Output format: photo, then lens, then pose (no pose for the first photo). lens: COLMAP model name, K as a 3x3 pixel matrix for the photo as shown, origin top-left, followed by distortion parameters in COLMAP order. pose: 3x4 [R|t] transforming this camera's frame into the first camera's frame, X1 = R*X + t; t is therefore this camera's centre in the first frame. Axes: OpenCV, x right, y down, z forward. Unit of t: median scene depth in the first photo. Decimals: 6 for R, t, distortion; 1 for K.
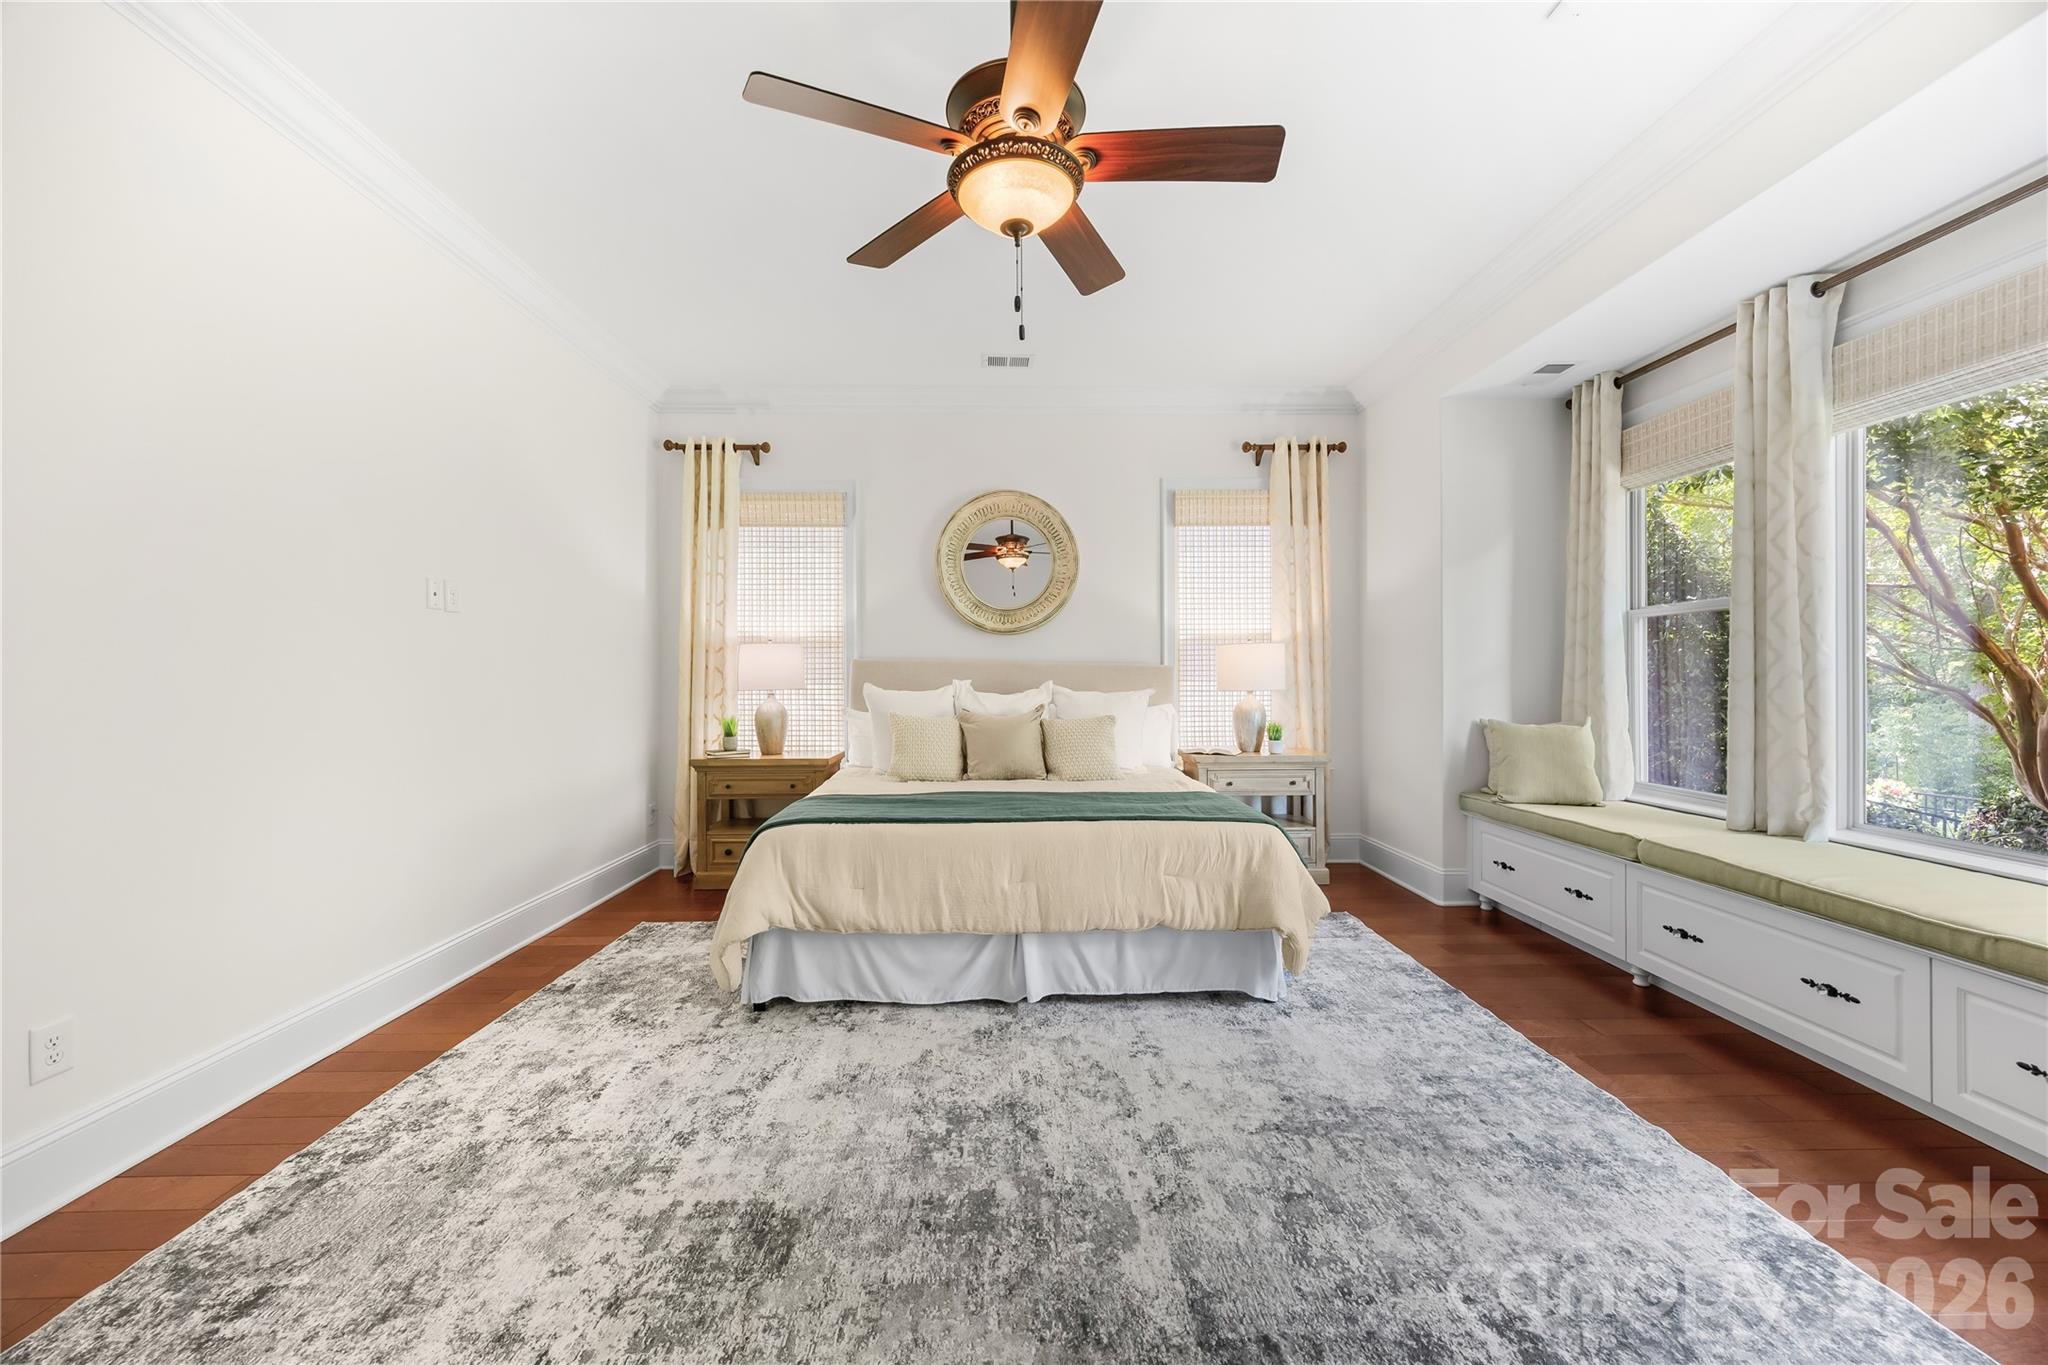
lens RADIAL K [[787.5, 0, 1019.2], [0, 787.5, 671.9], [0, 0, 1]] dist [0.000239, 0.000185]
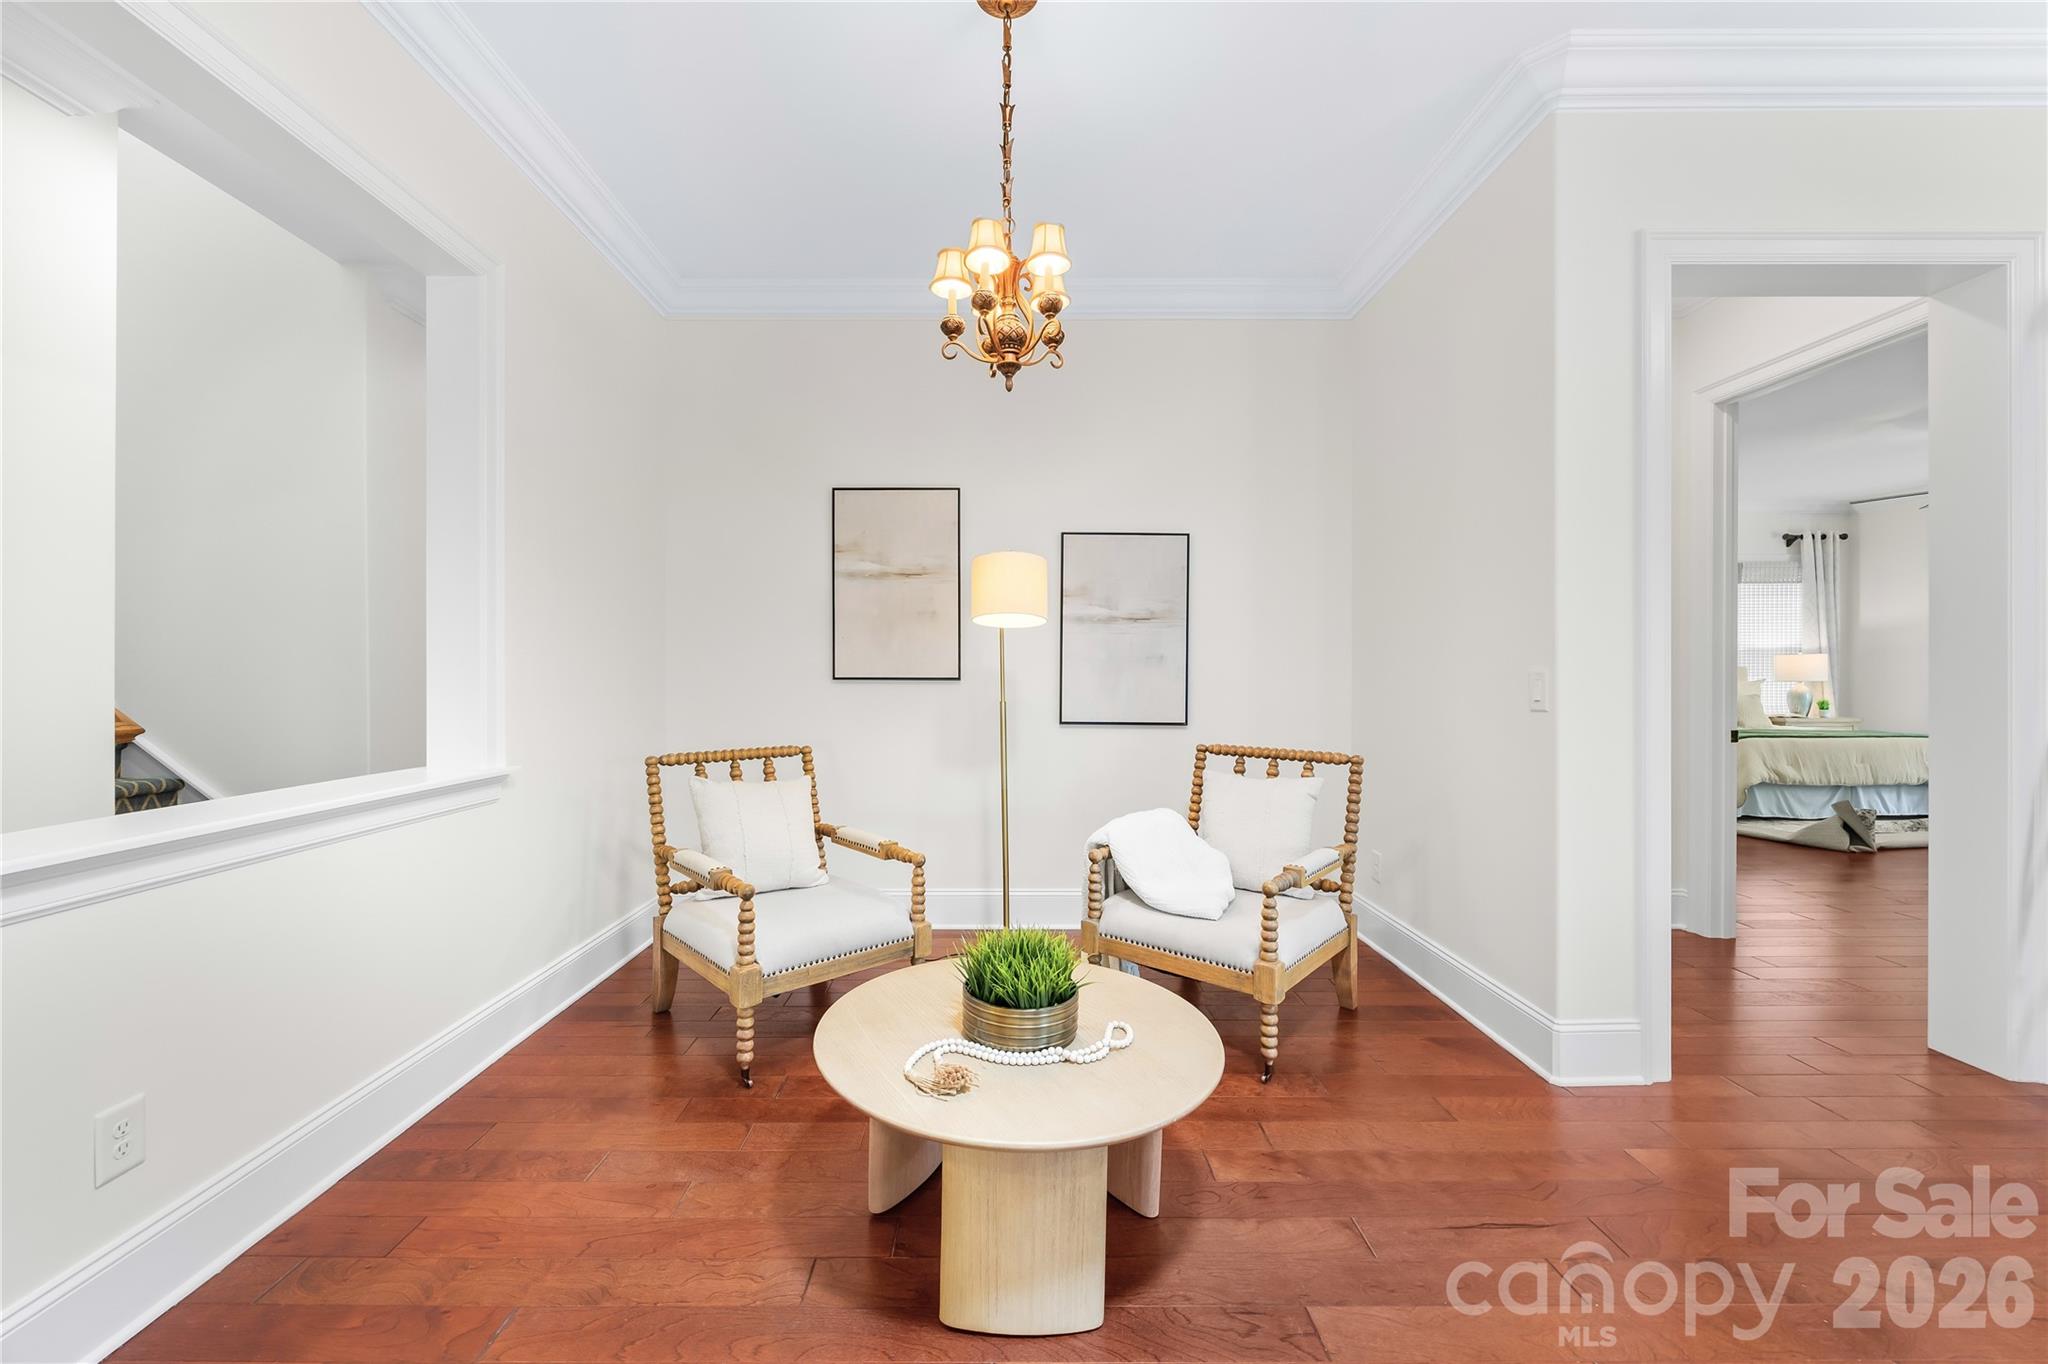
lens RADIAL K [[787.5, 0, 1019.2], [0, 787.5, 671.4], [0, 0, 1]] dist [0.000239, 0.000185]
pose [[0.999996, -0.000219, 0.002879, -1.388176], [0.000229, 0.999994, -0.003460, 0.011766], [-0.002878, 0.003461, 0.999990, -0.701285]]
